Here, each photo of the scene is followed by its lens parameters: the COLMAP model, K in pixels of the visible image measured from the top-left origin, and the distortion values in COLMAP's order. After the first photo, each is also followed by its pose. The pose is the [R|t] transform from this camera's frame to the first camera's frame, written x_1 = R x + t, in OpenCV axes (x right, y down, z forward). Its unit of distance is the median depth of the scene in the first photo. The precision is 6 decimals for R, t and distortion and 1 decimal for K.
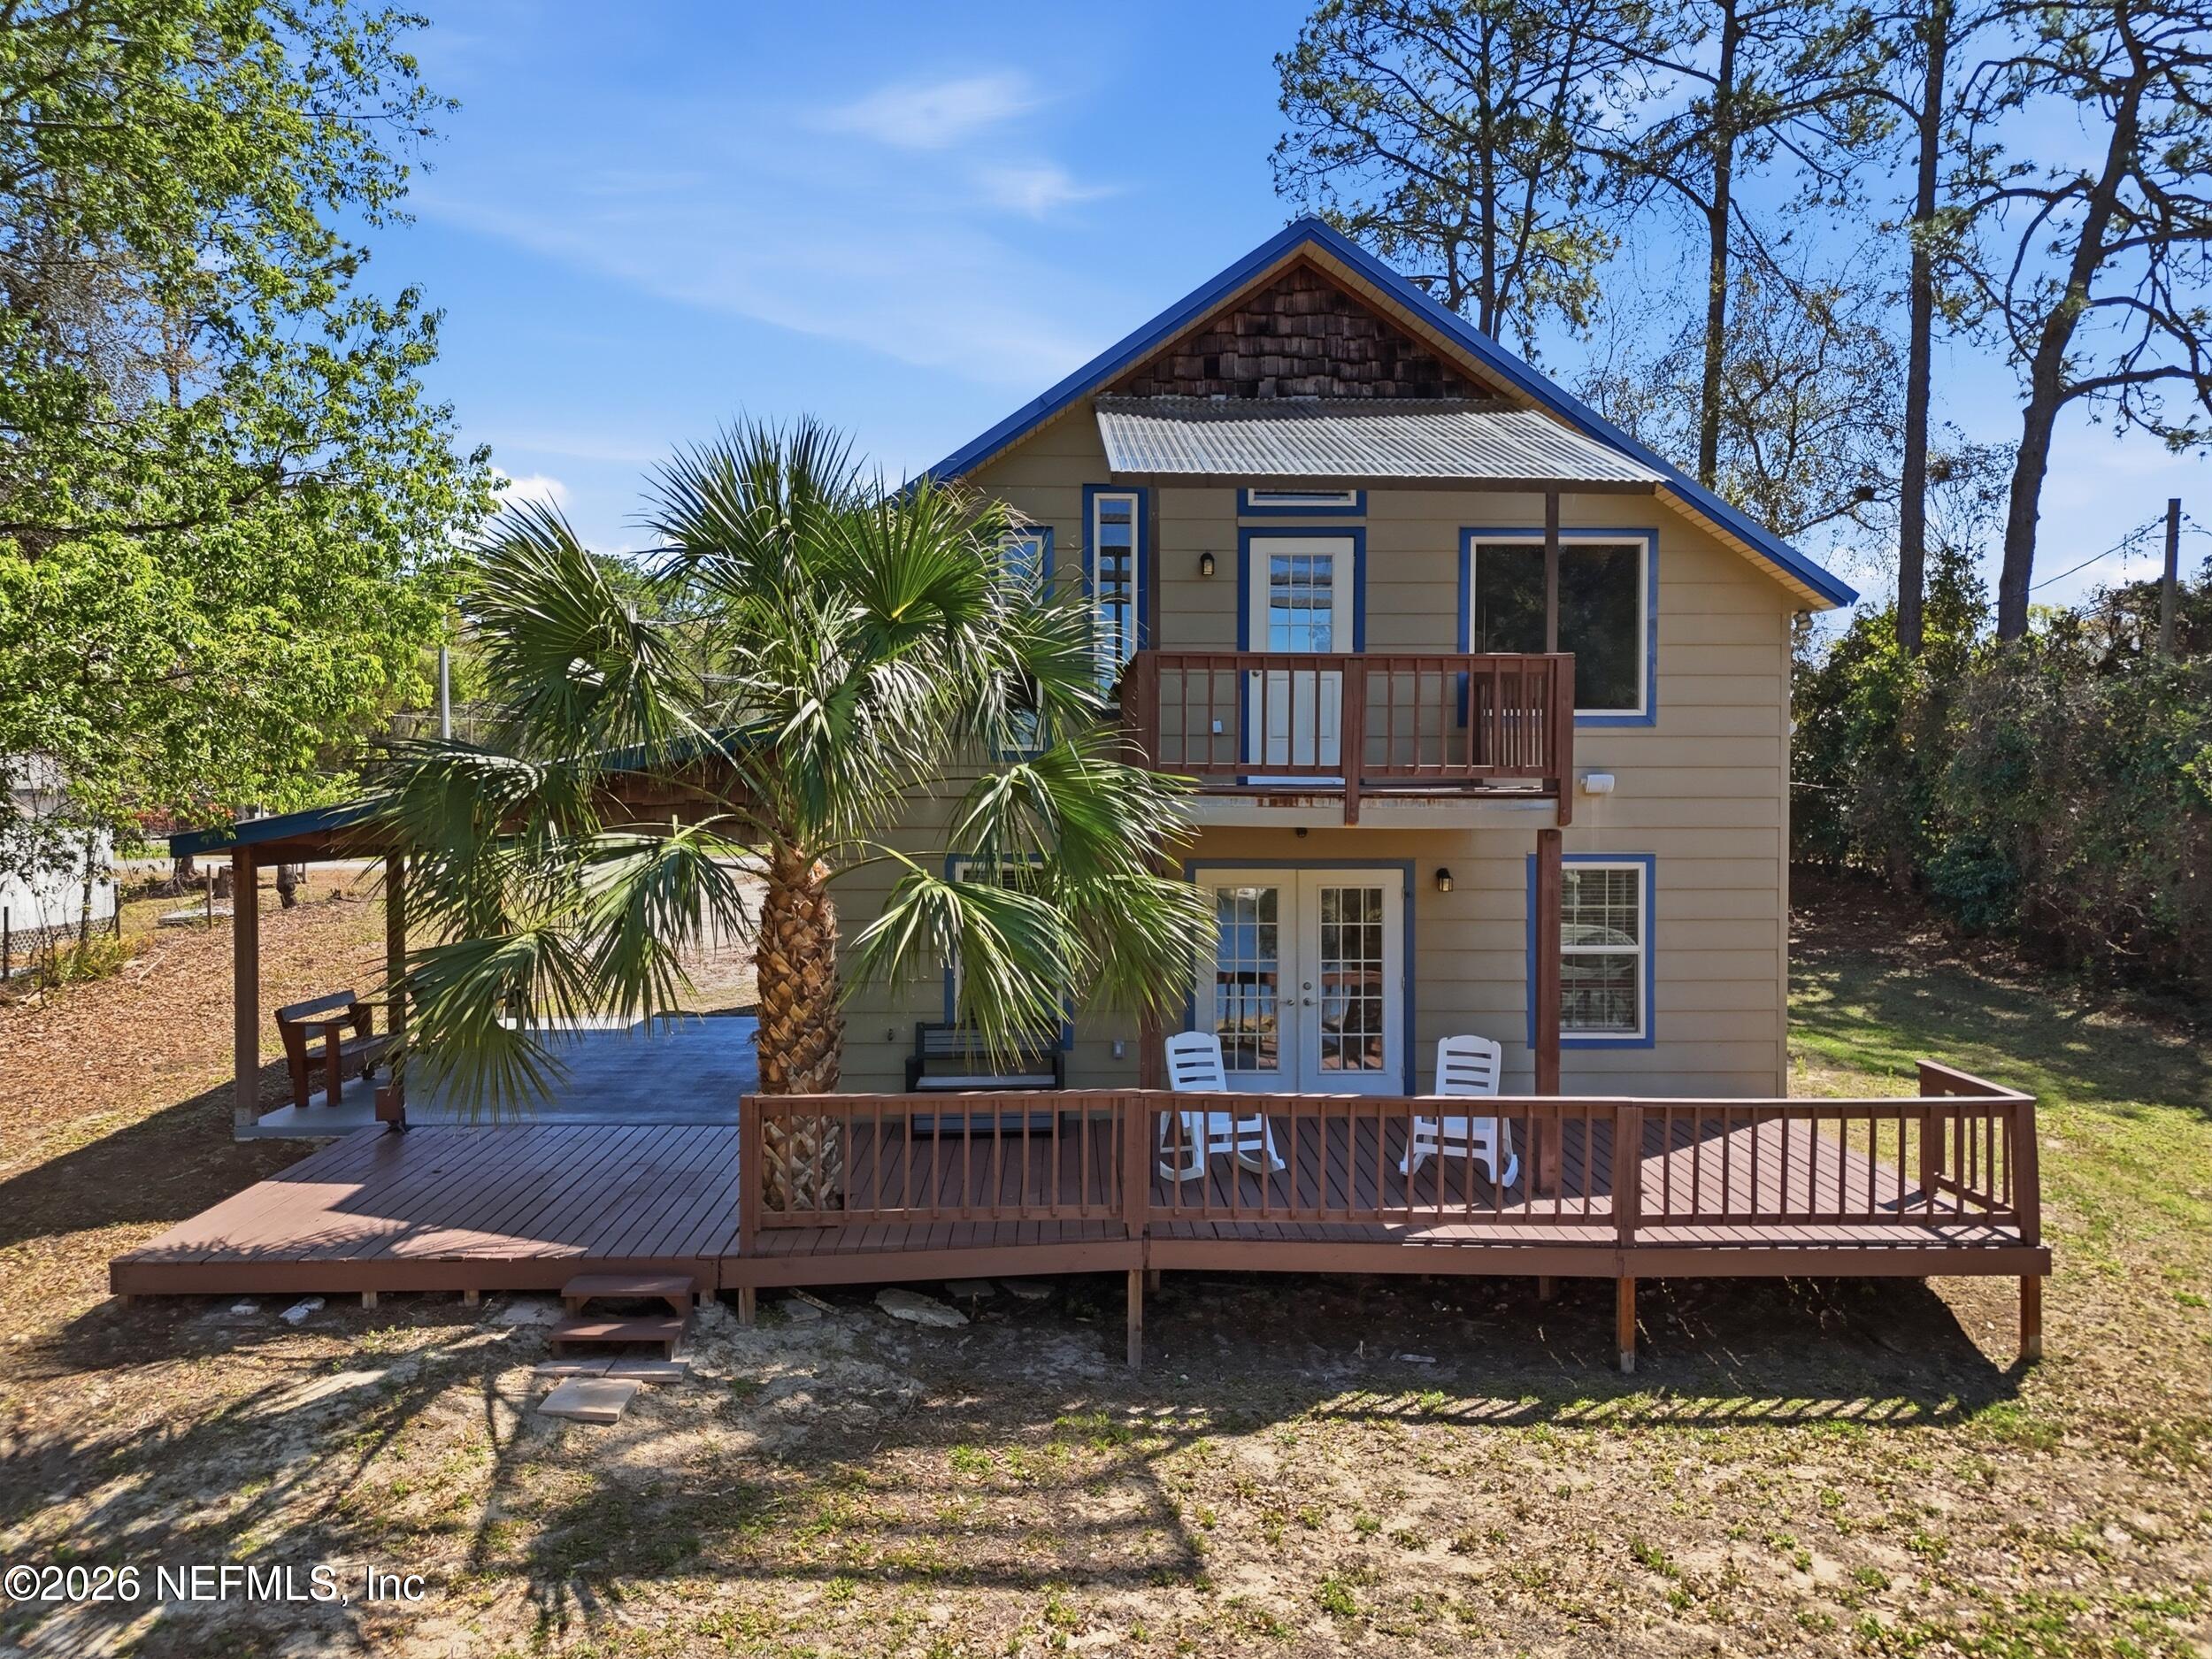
lens RADIAL K [[1658.3, 0, 1108.5], [0, 1658.3, 830.3], [0, 0, 1]] dist [0.047553, -0.037843]
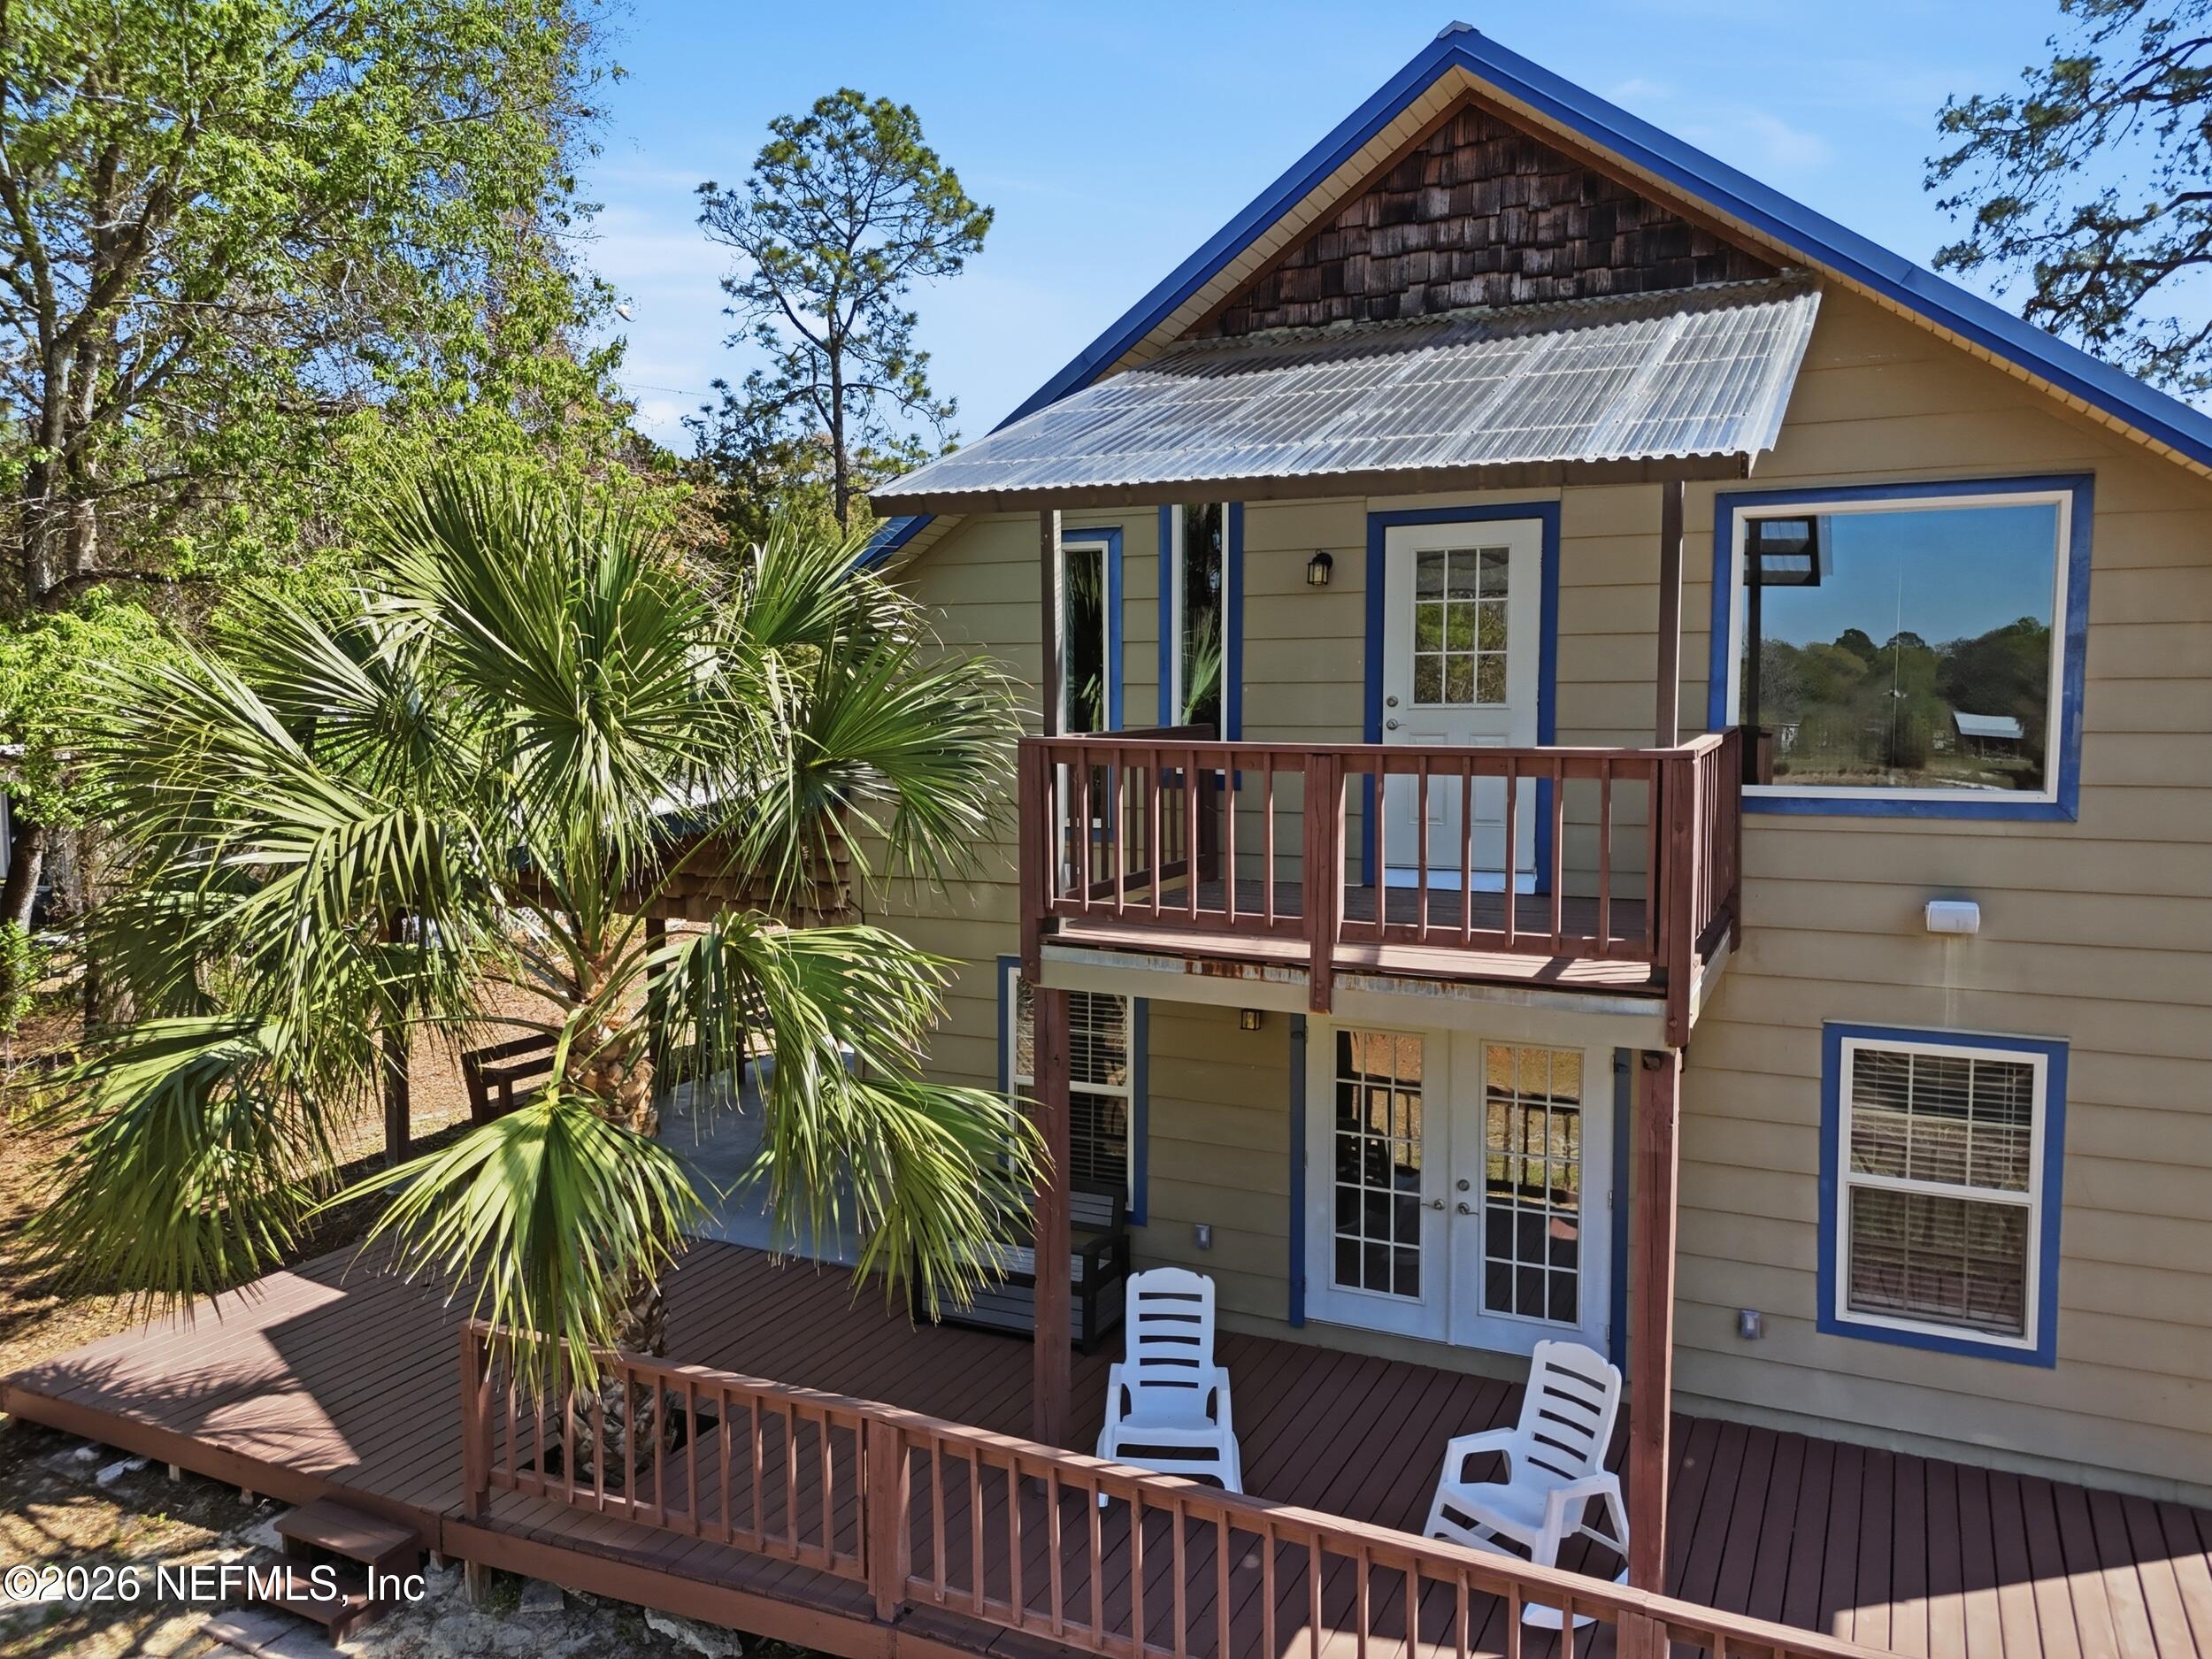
lens RADIAL K [[1658.3, 0, 1095.0], [0, 1658.3, 830.4], [0, 0, 1]] dist [0.047553, -0.037843]
pose [[0.881814, 0.036759, -0.470163, 0.425411], [-0.008917, 0.998079, 0.061310, -0.129353], [0.471513, -0.049872, 0.880448, 0.468188]]
